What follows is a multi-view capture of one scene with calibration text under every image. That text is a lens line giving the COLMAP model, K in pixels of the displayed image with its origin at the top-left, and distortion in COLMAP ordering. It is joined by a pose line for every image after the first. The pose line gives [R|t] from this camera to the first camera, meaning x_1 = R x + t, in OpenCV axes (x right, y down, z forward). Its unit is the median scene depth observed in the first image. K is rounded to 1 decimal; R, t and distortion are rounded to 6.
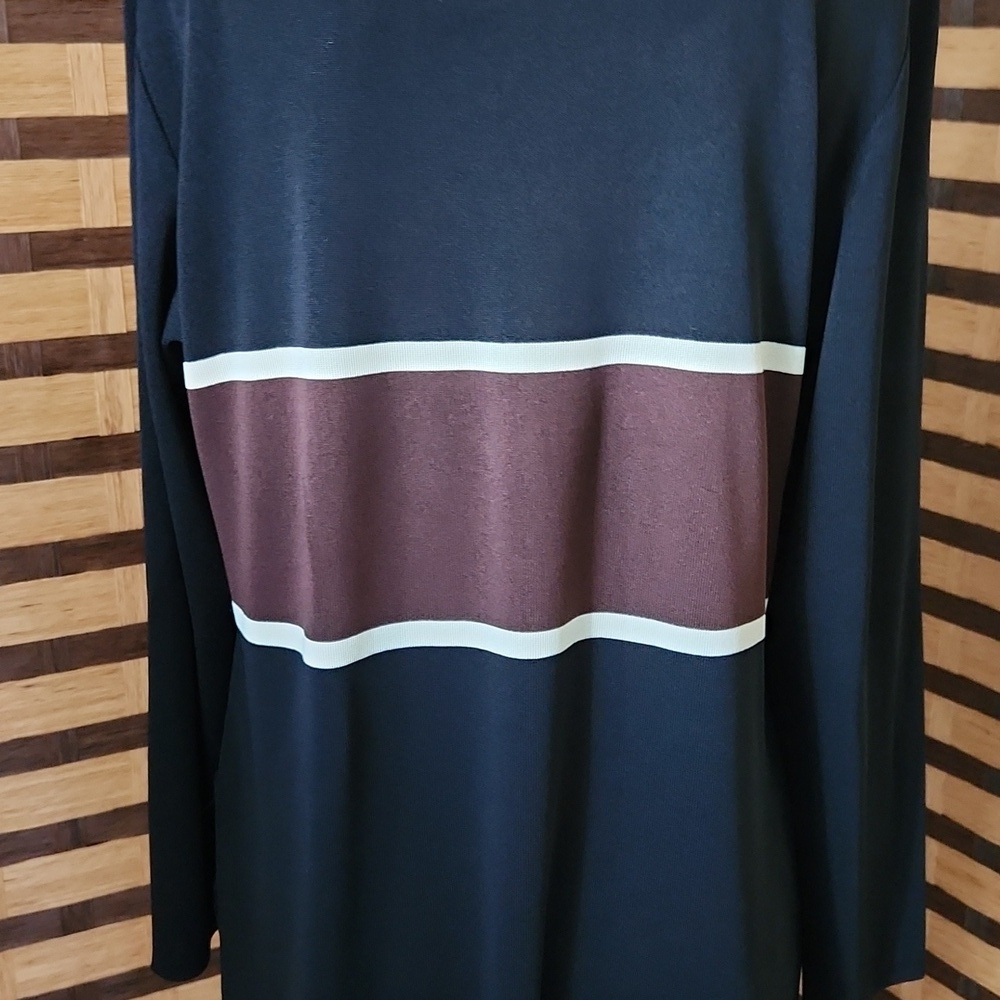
lens RADIAL K [[1749.6, 0, 501.3], [0, 1749.6, 547.6], [0, 0, 1]] dist [0.039143, 0.000000]
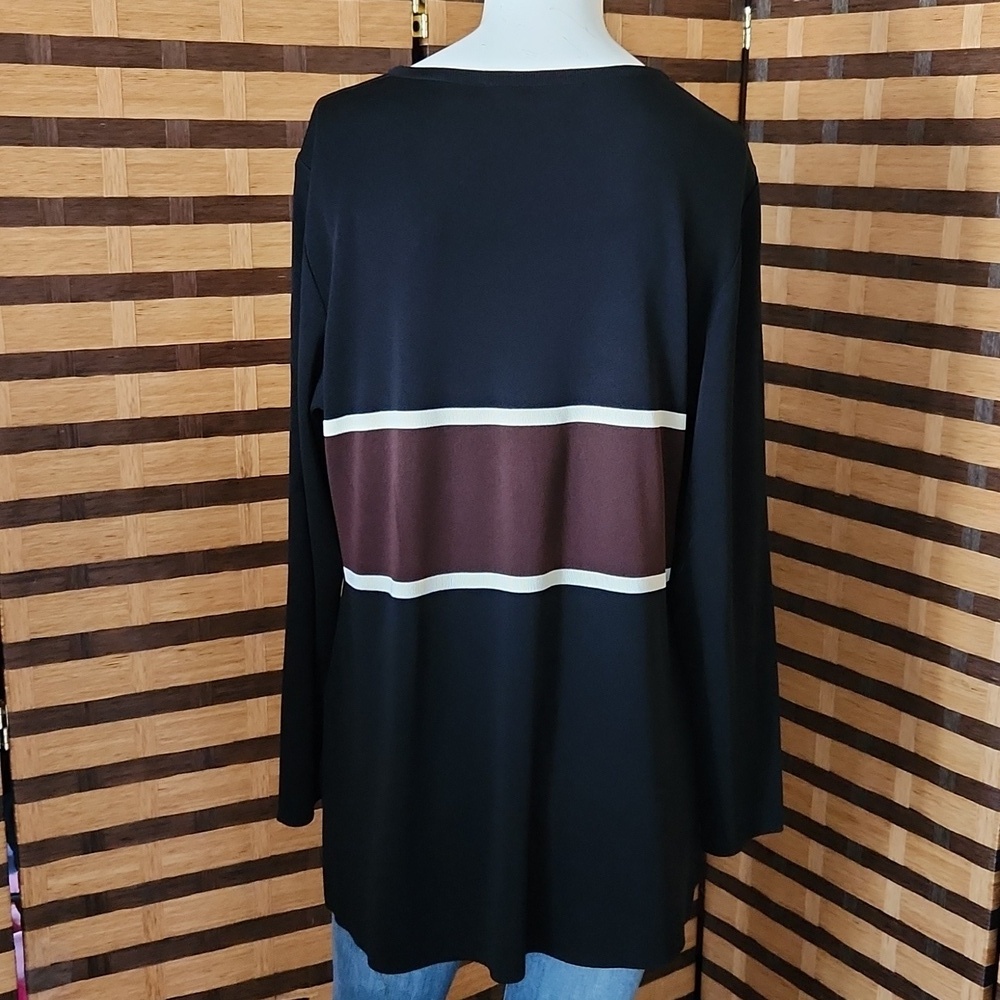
lens RADIAL K [[1749.6, 0, 500.2], [0, 1749.6, 498.9], [0, 0, 1]] dist [0.039143, 0.000000]
pose [[0.999974, 0.007092, -0.000839, -0.005524], [-0.007138, 0.996214, -0.086640, 0.096014], [0.000222, 0.086644, 0.996239, -0.569414]]
